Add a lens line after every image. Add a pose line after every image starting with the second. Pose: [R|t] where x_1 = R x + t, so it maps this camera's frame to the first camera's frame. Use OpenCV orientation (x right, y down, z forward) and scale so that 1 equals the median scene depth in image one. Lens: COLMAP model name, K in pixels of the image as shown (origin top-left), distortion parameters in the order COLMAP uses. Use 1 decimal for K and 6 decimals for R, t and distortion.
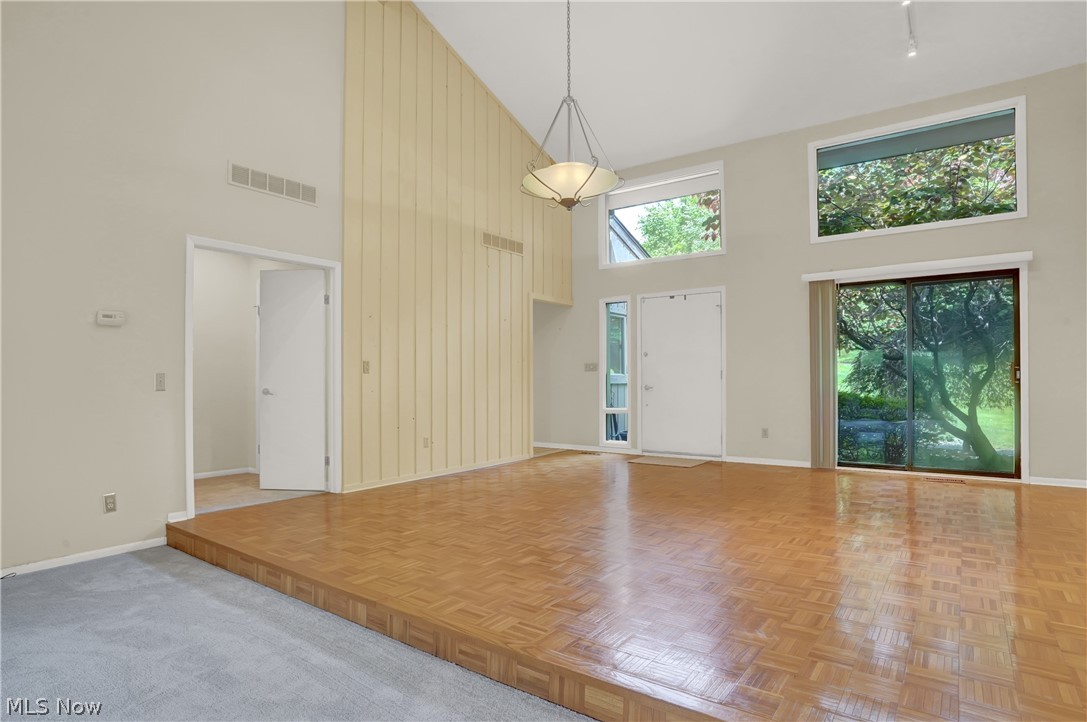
lens RADIAL K [[586.4, 0, 542.4], [0, 586.4, 371.0], [0, 0, 1]] dist [-0.045996, 0.011735]
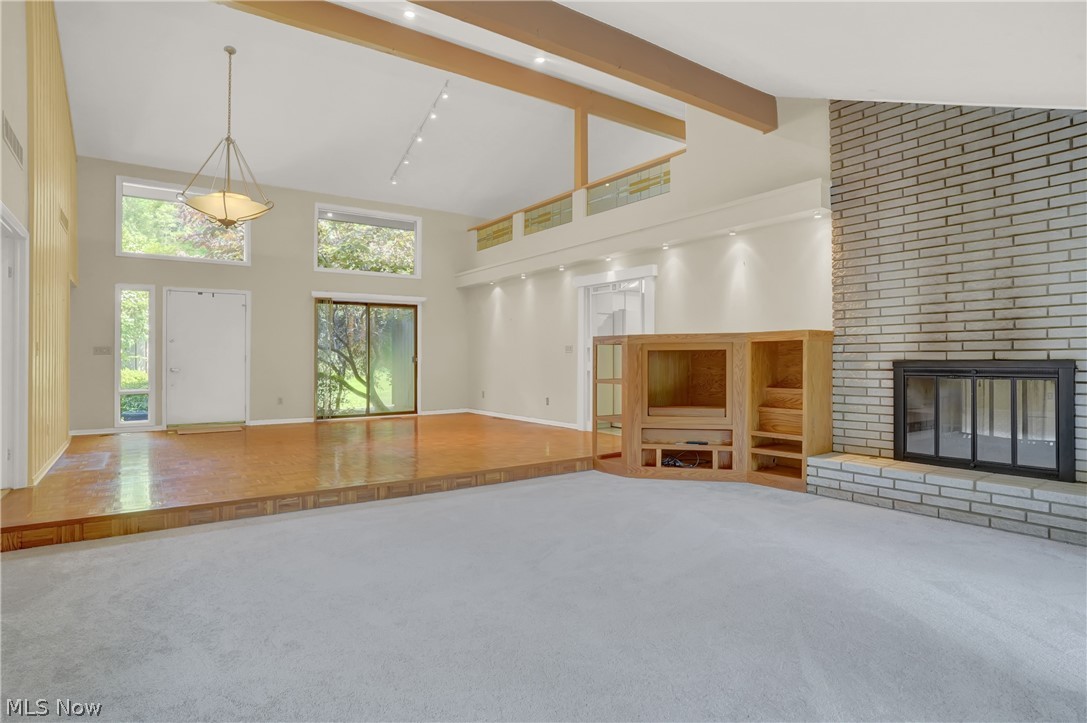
lens RADIAL K [[586.4, 0, 541.9], [0, 586.4, 365.8], [0, 0, 1]] dist [-0.045996, 0.011735]
pose [[0.327416, -0.006988, 0.944855, -0.828599], [-0.010064, 0.999890, 0.010883, 0.001195], [-0.944827, -0.013073, 0.327309, -0.046085]]
